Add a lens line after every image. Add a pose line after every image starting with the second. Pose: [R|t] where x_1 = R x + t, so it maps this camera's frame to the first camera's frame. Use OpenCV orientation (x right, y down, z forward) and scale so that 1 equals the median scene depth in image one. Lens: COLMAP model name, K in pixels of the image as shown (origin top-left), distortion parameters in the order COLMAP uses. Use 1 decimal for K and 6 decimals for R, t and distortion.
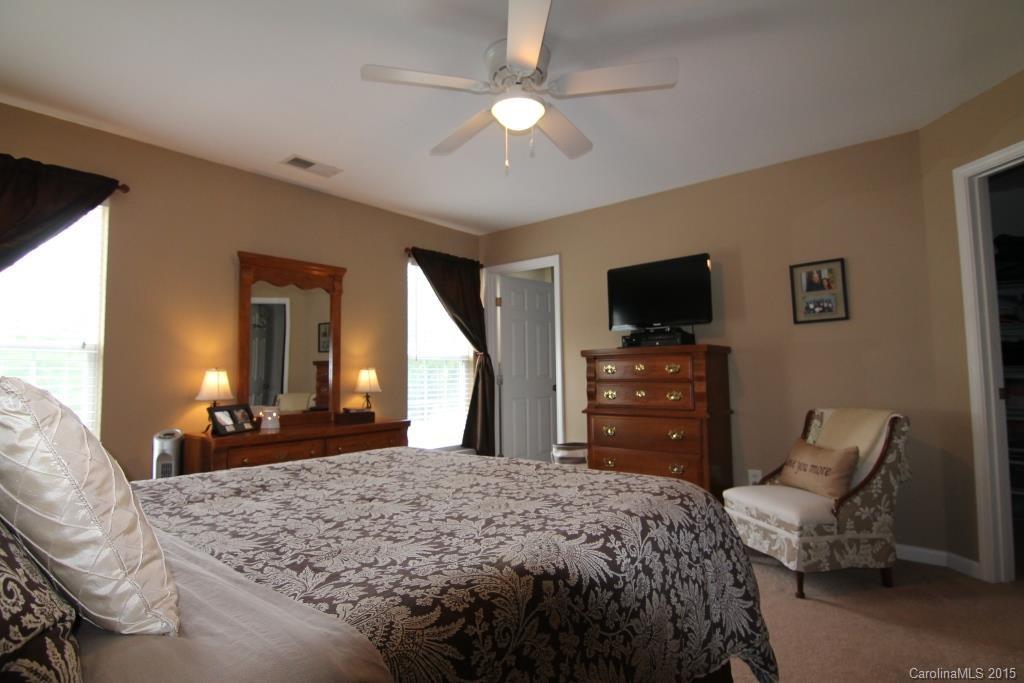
lens RADIAL K [[528.8, 0, 510.8], [0, 528.8, 338.9], [0, 0, 1]] dist [0.000017, -0.016080]
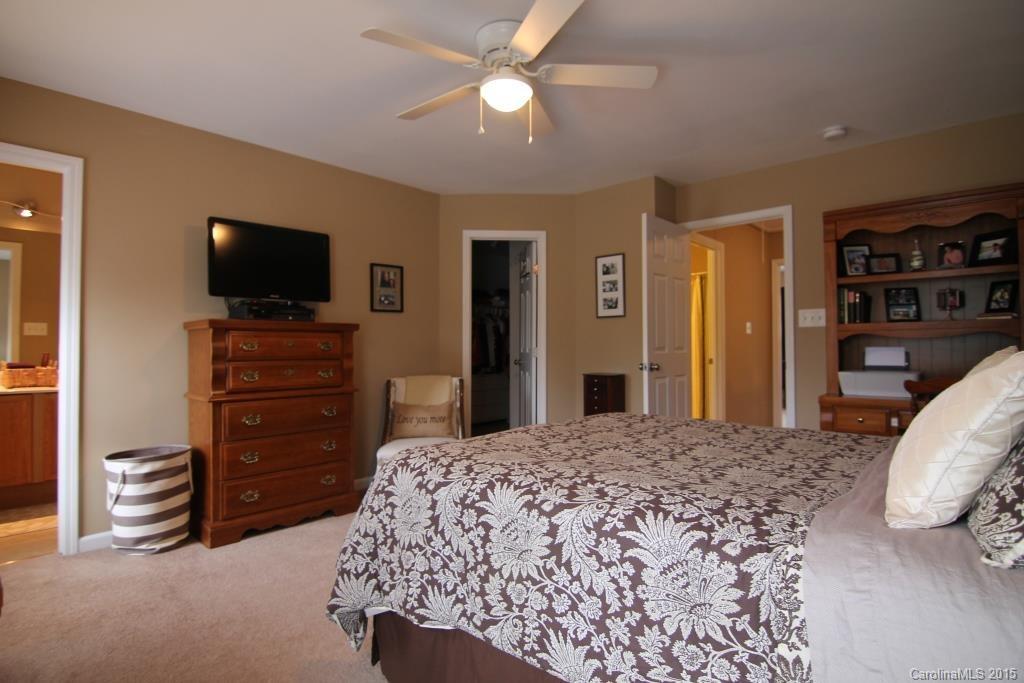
lens RADIAL K [[528.8, 0, 510.8], [0, 528.8, 338.9], [0, 0, 1]] dist [0.000017, -0.016080]
pose [[0.066606, 0.032259, 0.997258, -0.677130], [-0.067461, 0.997336, -0.027755, 0.049190], [-0.995496, -0.065428, 0.068605, 0.599644]]
